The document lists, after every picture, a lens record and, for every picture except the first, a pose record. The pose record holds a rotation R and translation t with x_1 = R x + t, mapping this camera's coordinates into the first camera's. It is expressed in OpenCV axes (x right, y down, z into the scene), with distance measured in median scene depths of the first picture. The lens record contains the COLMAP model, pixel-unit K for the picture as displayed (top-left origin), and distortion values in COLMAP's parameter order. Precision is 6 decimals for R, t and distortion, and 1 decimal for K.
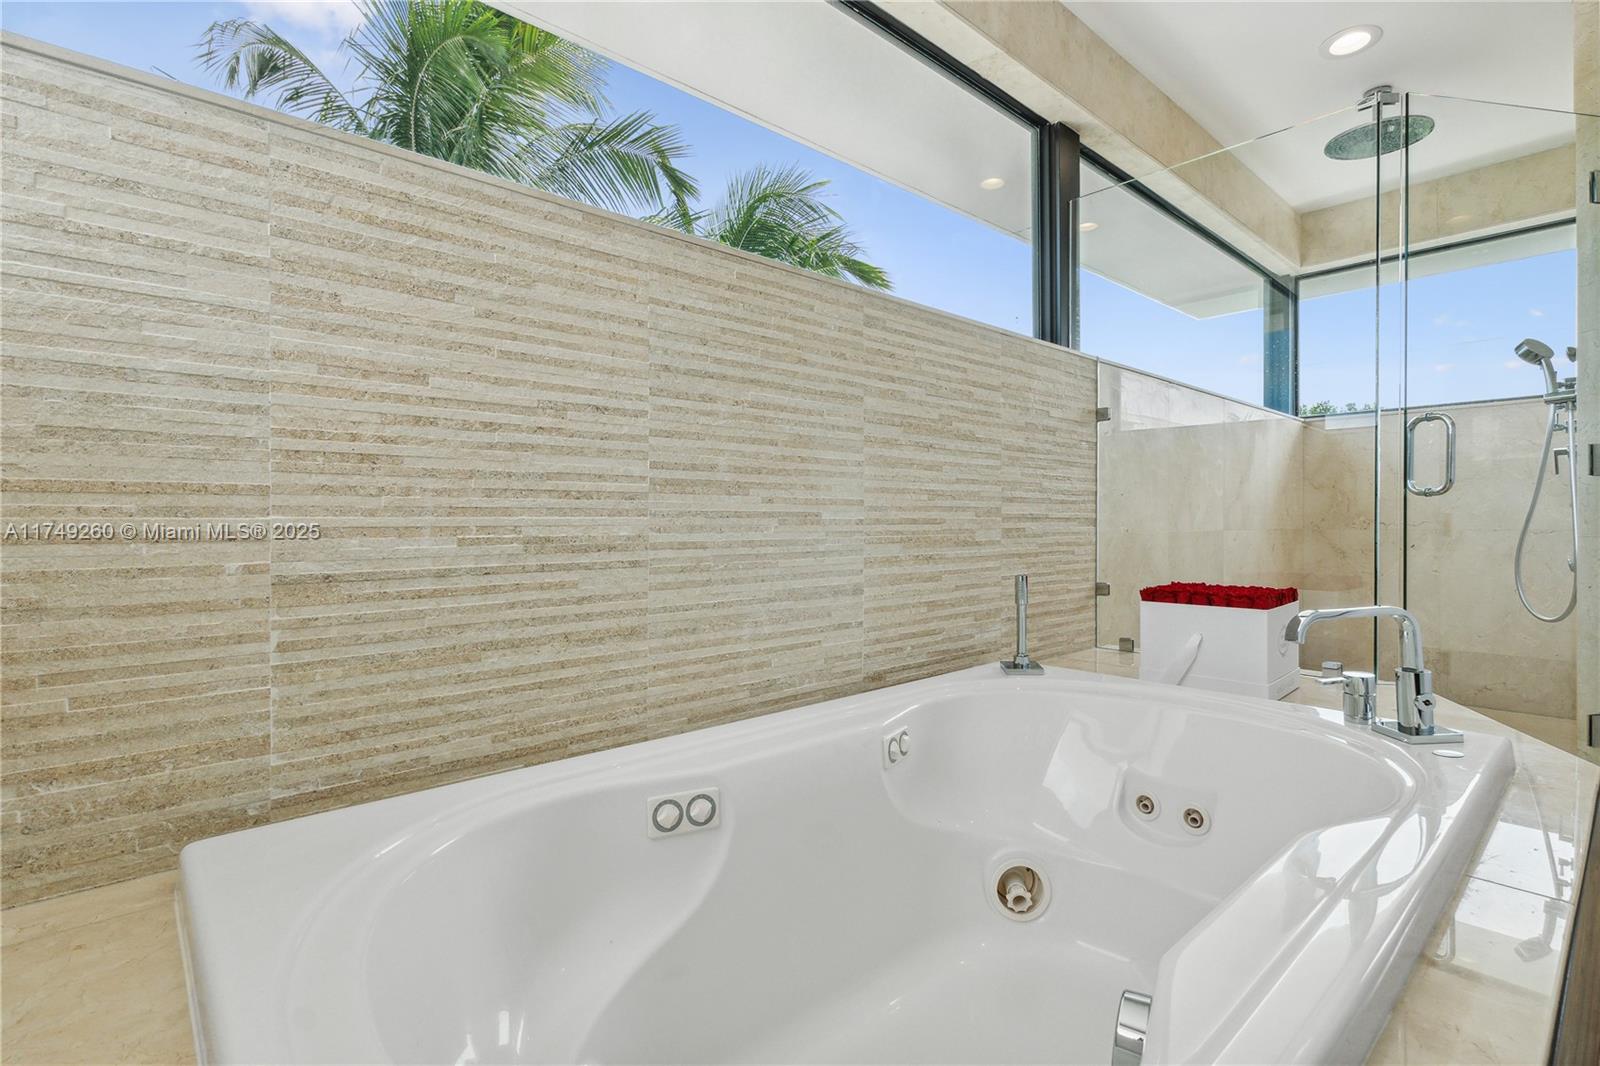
lens RADIAL K [[772.1, 0, 801.1], [0, 772.1, 526.0], [0, 0, 1]] dist [-0.002715, 0.000165]
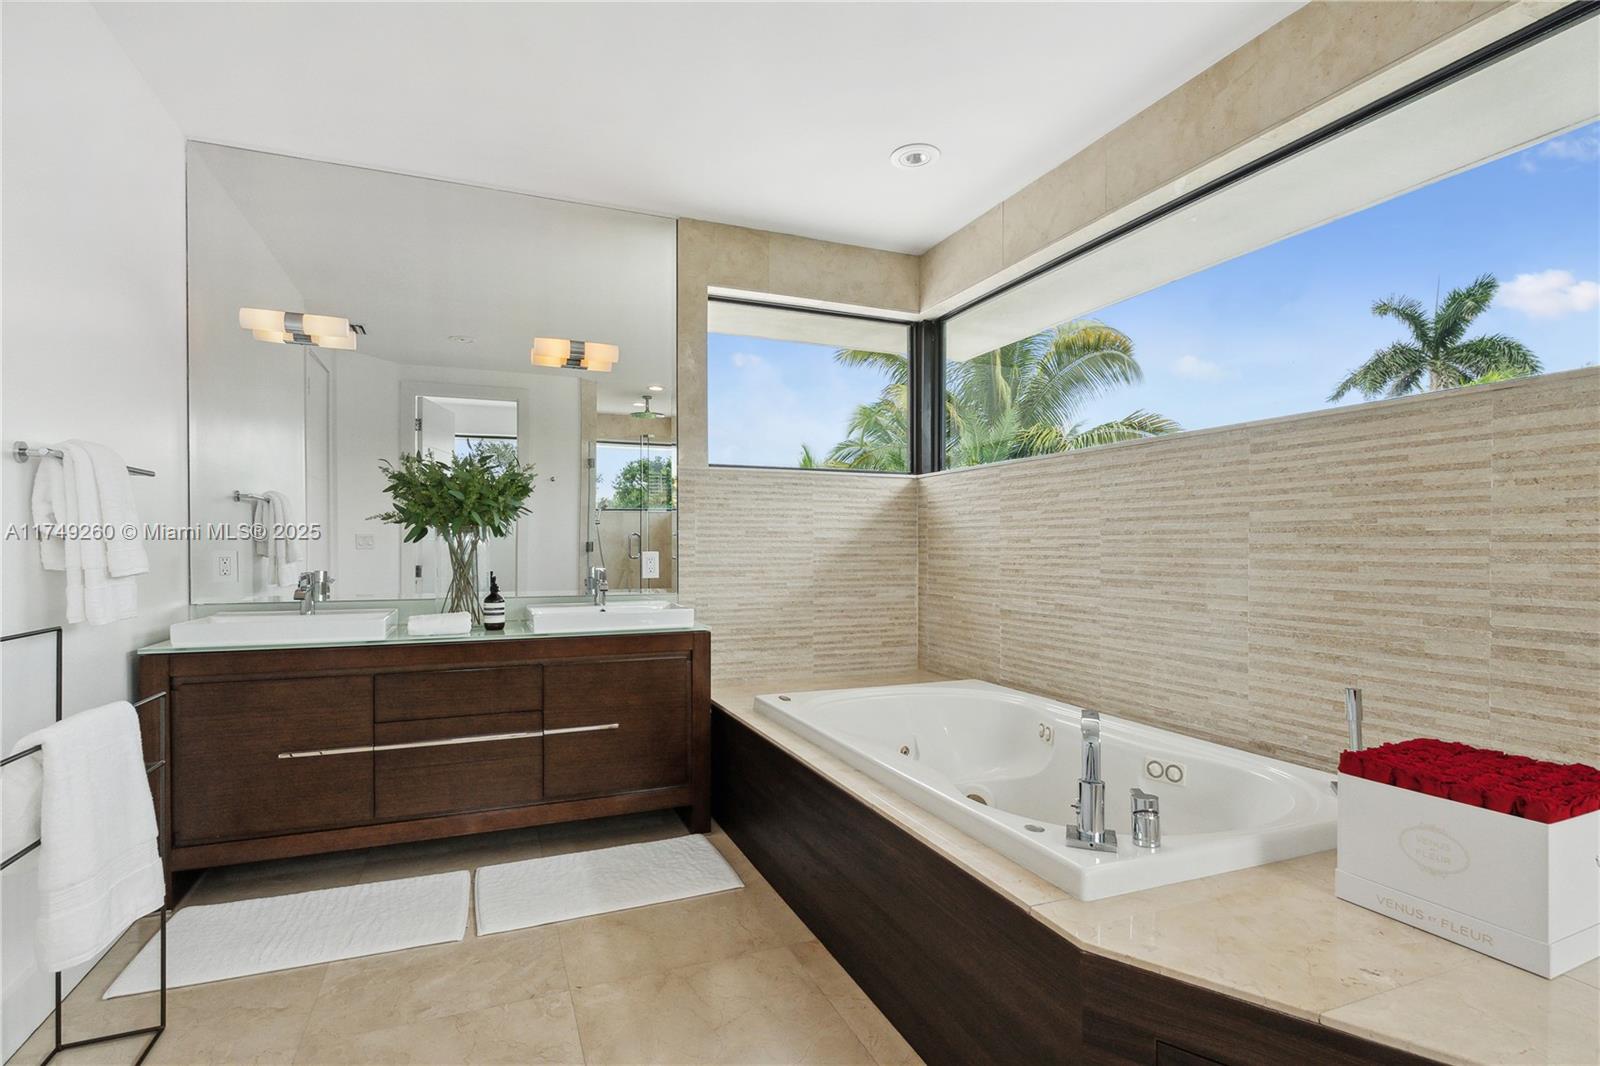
lens RADIAL K [[772.1, 0, 799.8], [0, 772.1, 538.9], [0, 0, 1]] dist [-0.002715, 0.000165]
pose [[-0.343412, -0.002079, -0.939183, 1.685322], [0.000359, 0.999997, -0.002344, -0.139723], [0.939185, -0.001142, -0.343410, 0.855065]]
